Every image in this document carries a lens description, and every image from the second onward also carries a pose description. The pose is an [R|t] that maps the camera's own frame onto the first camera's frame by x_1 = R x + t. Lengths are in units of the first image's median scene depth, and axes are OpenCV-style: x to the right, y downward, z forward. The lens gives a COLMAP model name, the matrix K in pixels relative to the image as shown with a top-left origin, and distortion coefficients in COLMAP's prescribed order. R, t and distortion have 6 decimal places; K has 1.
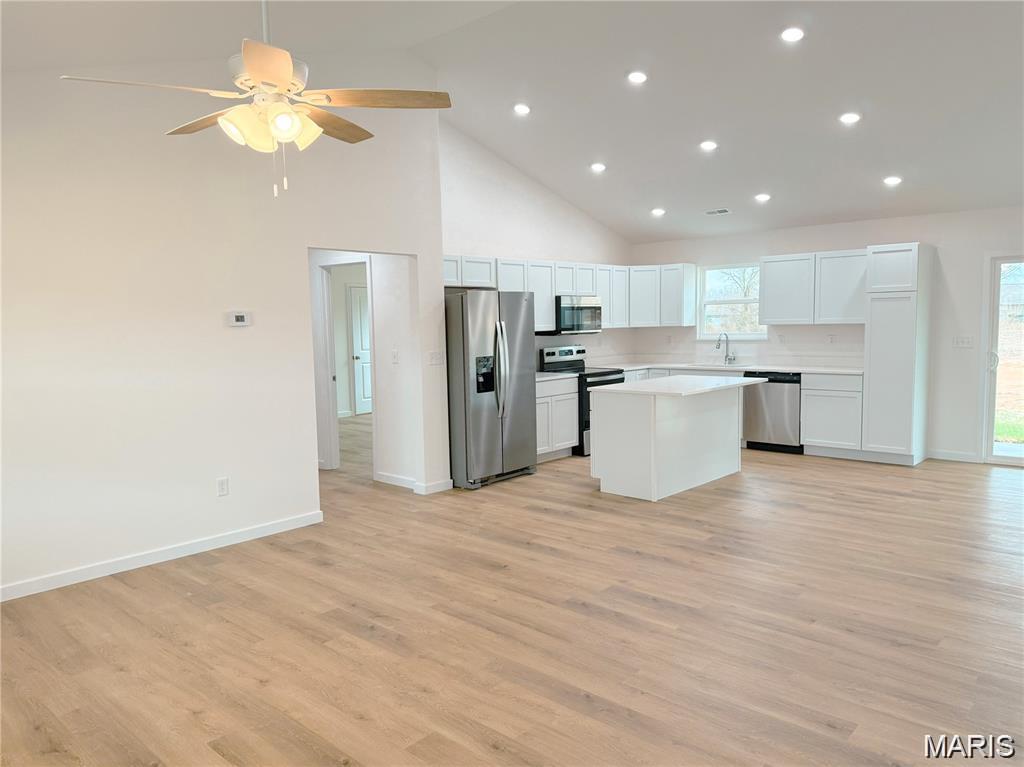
lens RADIAL K [[723.0, 0, 530.0], [0, 723.0, 385.0], [0, 0, 1]] dist [0.119495, -0.199360]
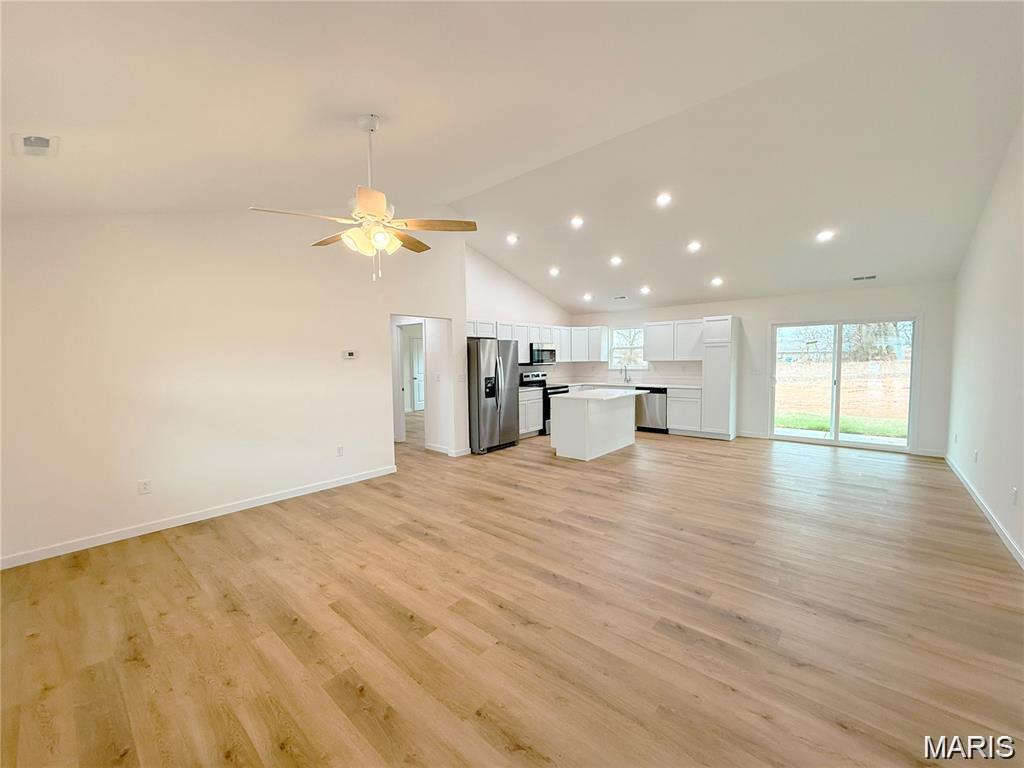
lens RADIAL K [[407.4, 0, 519.5], [0, 407.4, 383.1], [0, 0, 1]] dist [-0.001638, 0.000027]
pose [[0.999799, 0.004750, 0.019490, -0.011332], [-0.004169, 0.999549, -0.029748, 0.003879], [-0.019623, 0.029661, 0.999367, 0.023488]]
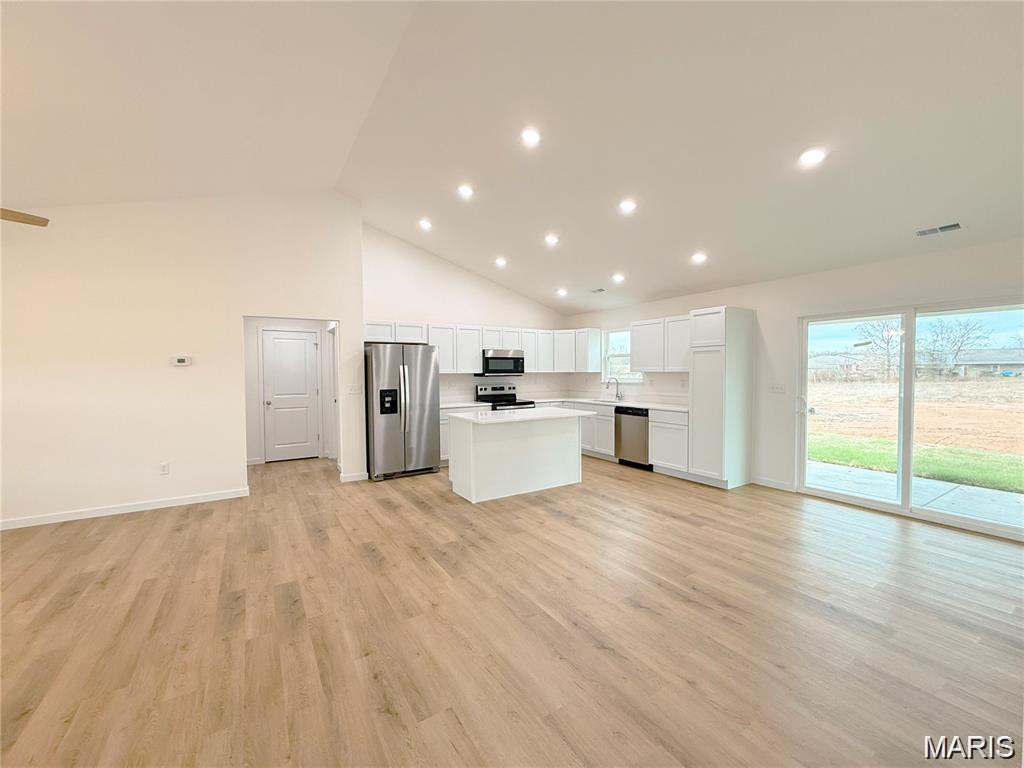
lens RADIAL K [[414.7, 0, 522.2], [0, 414.7, 379.8], [0, 0, 1]] dist [0.001480, -0.000060]
pose [[0.962529, 0.019065, -0.270507, 0.465073], [-0.036591, 0.997534, -0.059892, -0.020452], [0.268698, 0.067546, 0.960853, 0.299729]]
